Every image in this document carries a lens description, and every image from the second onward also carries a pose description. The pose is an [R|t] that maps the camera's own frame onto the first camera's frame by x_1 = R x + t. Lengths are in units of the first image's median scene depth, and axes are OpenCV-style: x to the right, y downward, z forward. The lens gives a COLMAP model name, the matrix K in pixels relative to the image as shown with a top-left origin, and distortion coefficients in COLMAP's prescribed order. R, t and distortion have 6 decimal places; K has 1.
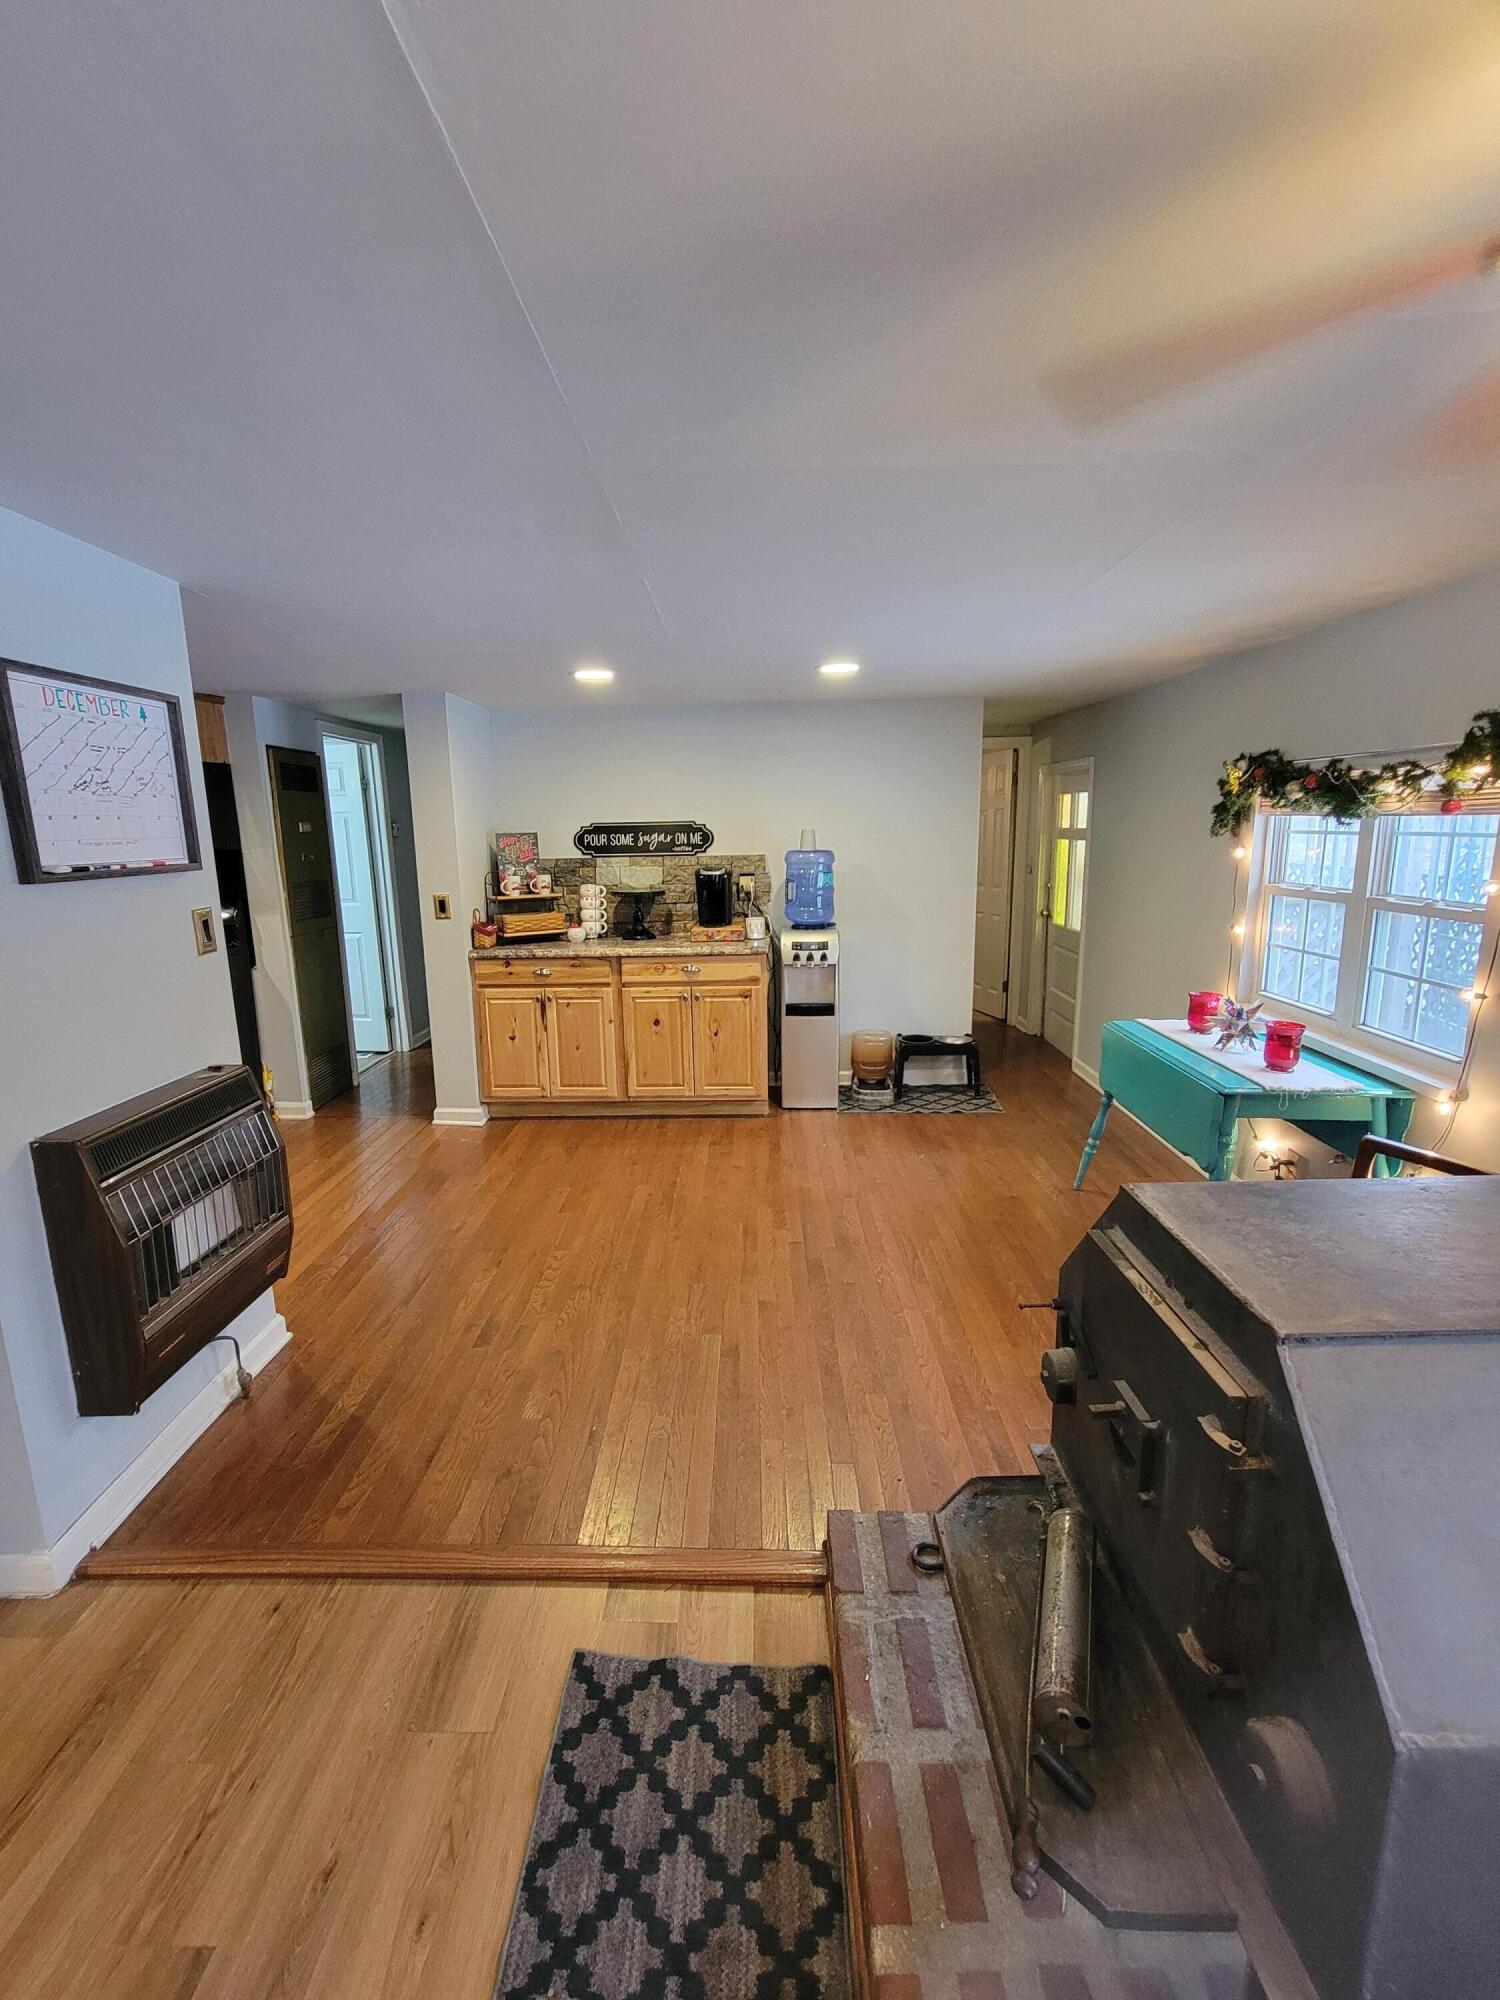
lens RADIAL K [[868.4, 0, 738.0], [0, 868.4, 1003.8], [0, 0, 1]] dist [-0.005630, 0.001973]
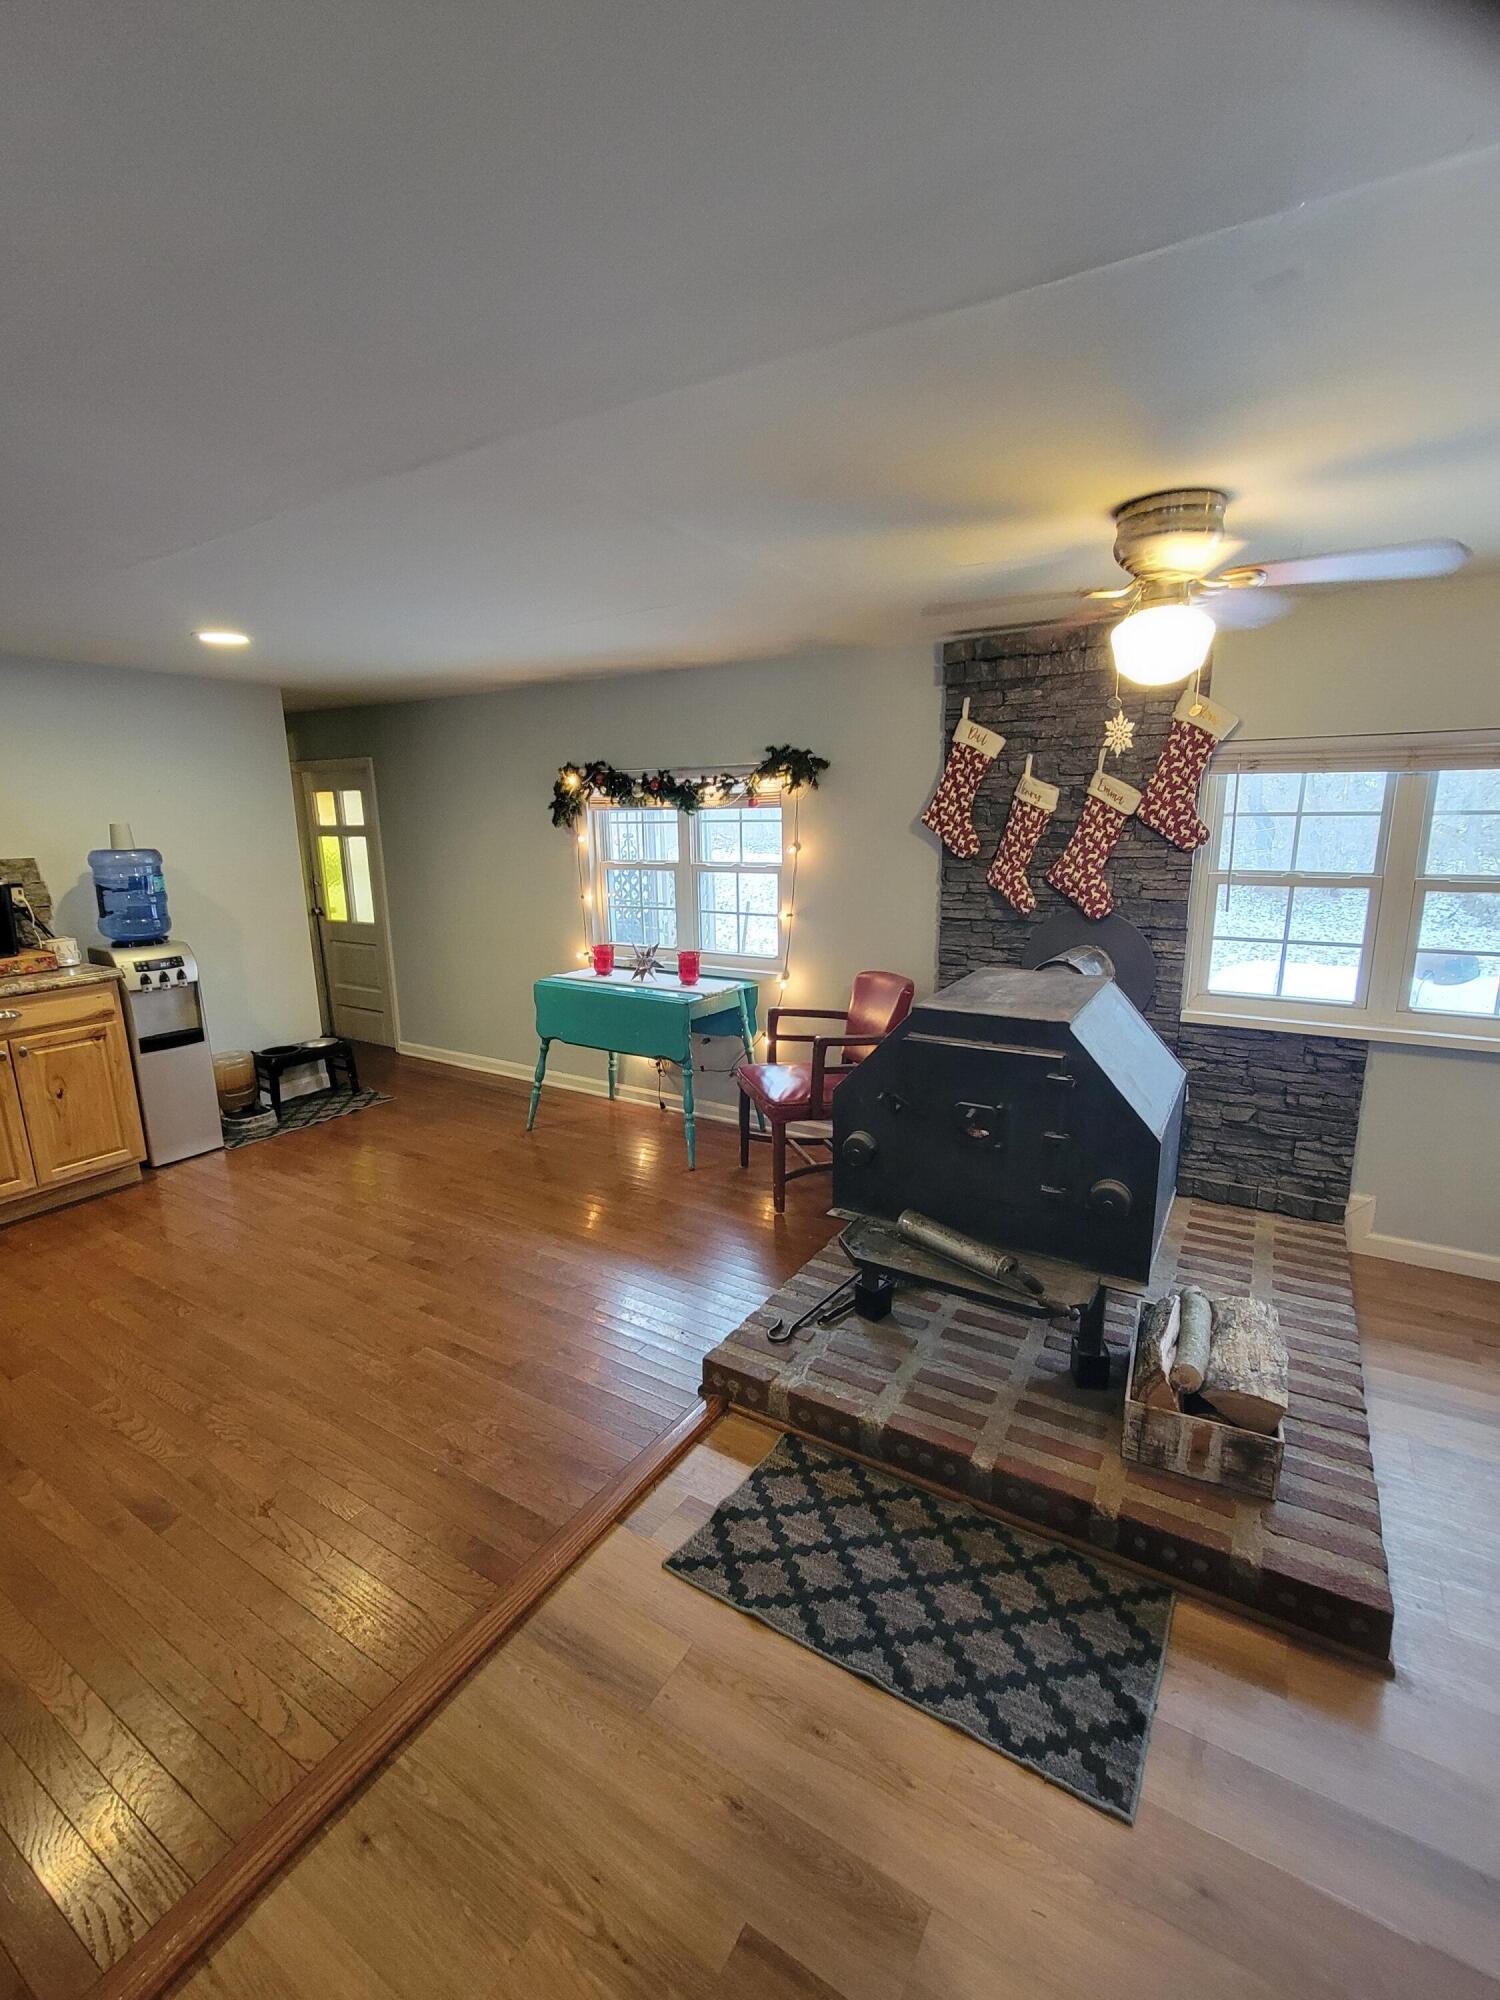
lens RADIAL K [[868.4, 0, 738.8], [0, 868.4, 1004.6], [0, 0, 1]] dist [-0.005630, 0.001973]
pose [[0.511832, -0.172683, 0.841552, -0.344844], [0.179189, 0.979503, 0.092007, -0.005959], [-0.840190, 0.103704, 0.532283, 0.103045]]
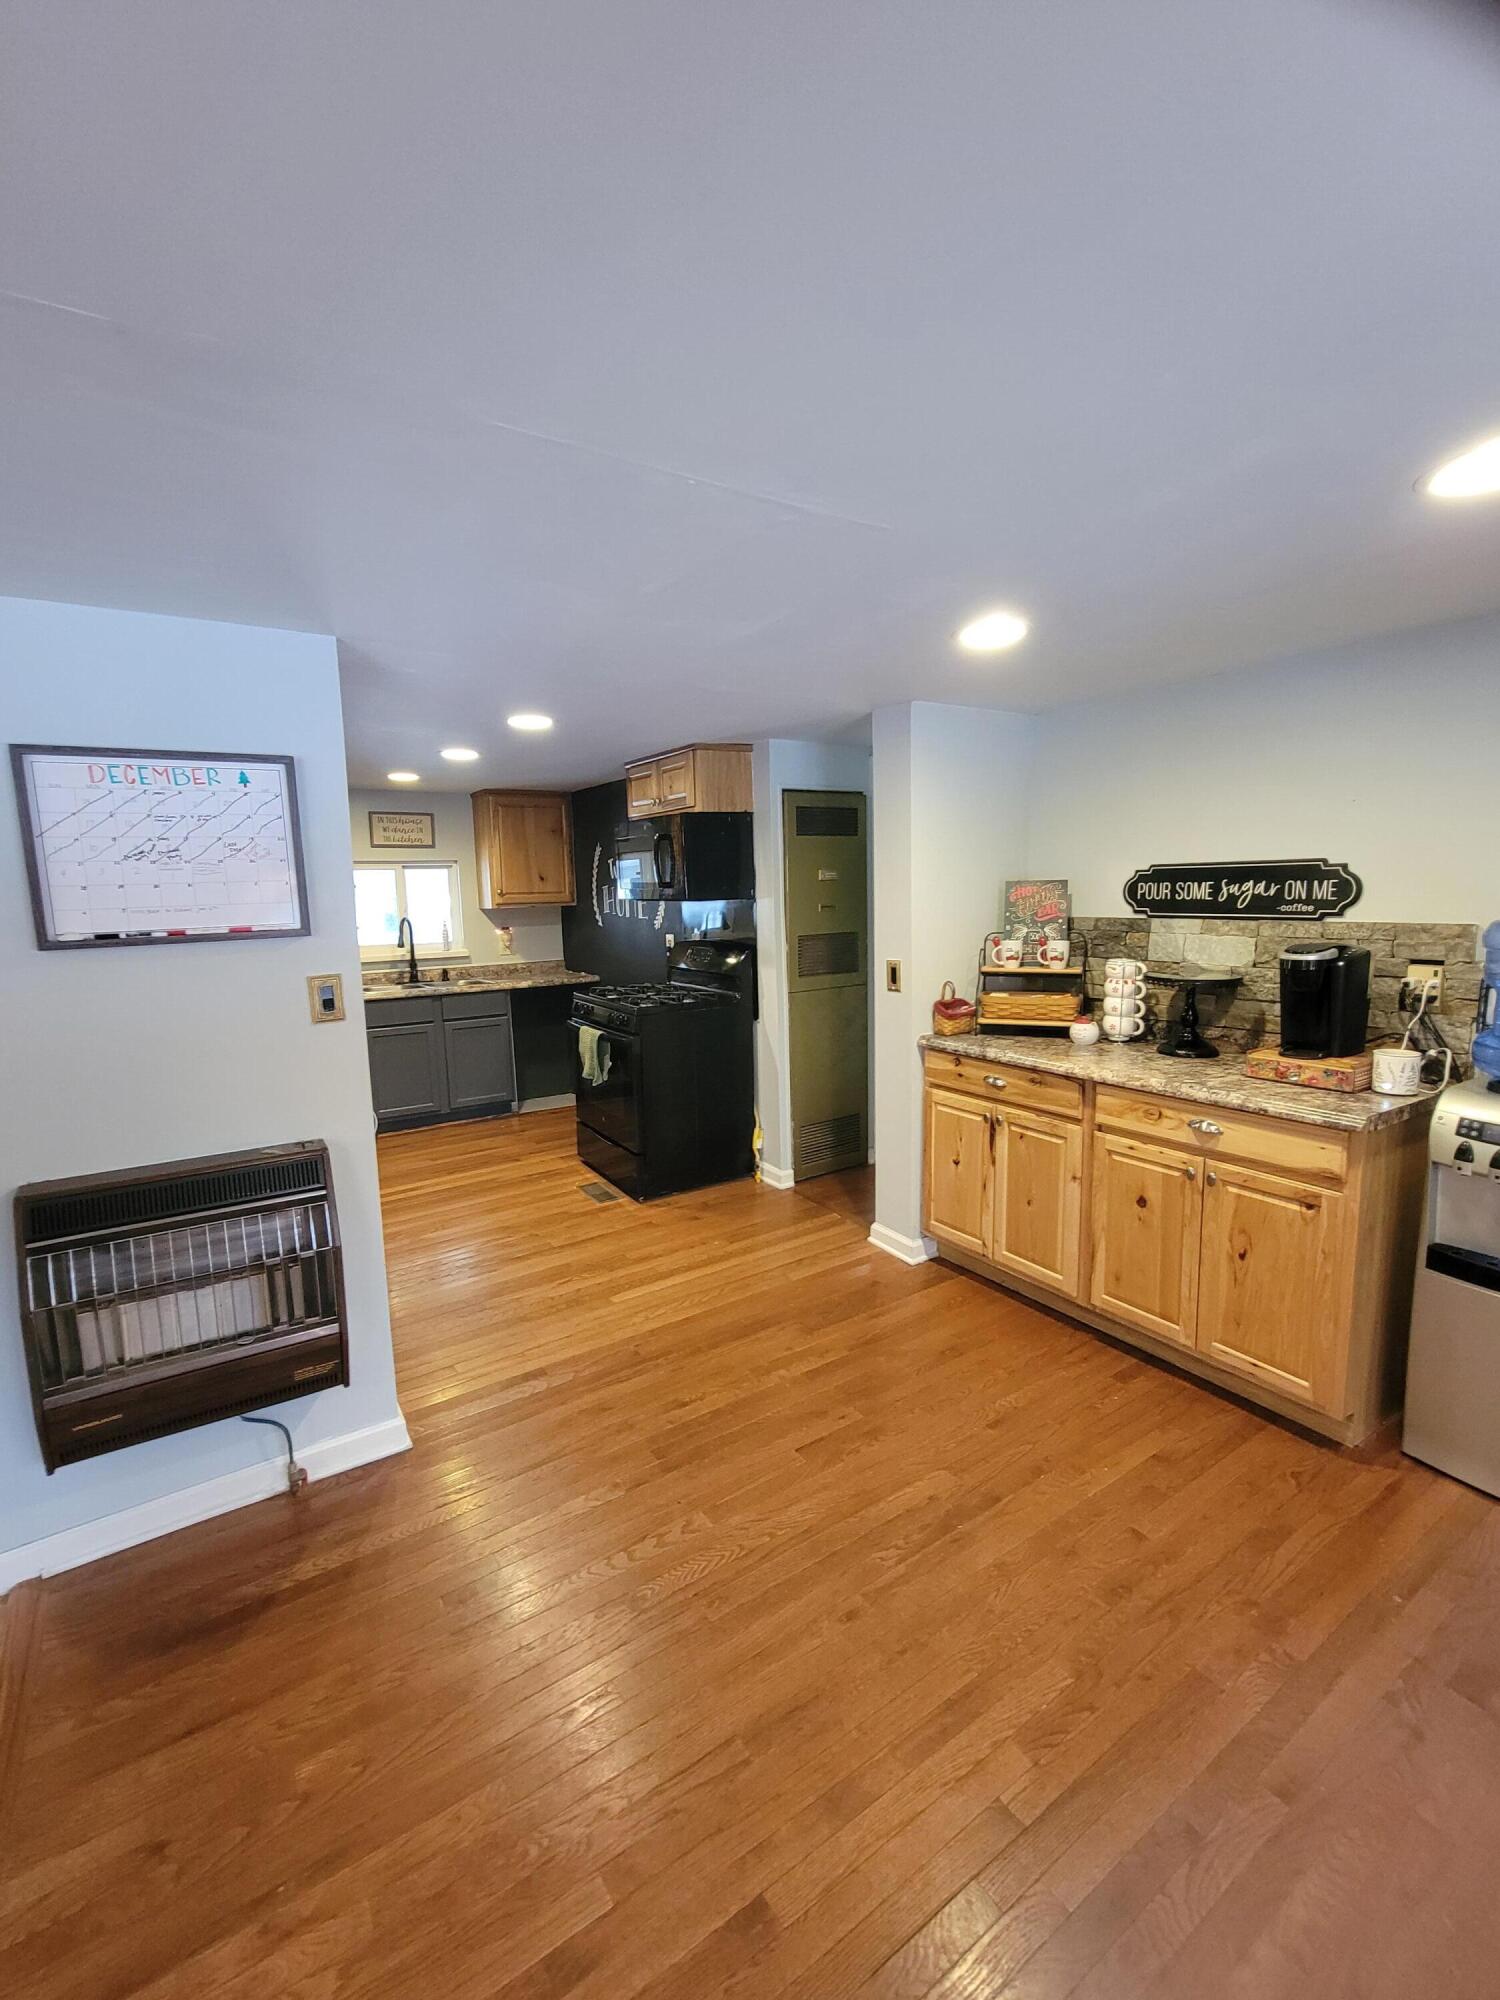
lens RADIAL K [[868.4, 0, 739.2], [0, 868.4, 1004.1], [0, 0, 1]] dist [-0.005630, 0.001973]
pose [[0.565951, 0.114950, -0.816386, 0.219550], [-0.146101, 0.988543, 0.037907, -0.094872], [0.811390, 0.097821, 0.576261, 0.431252]]
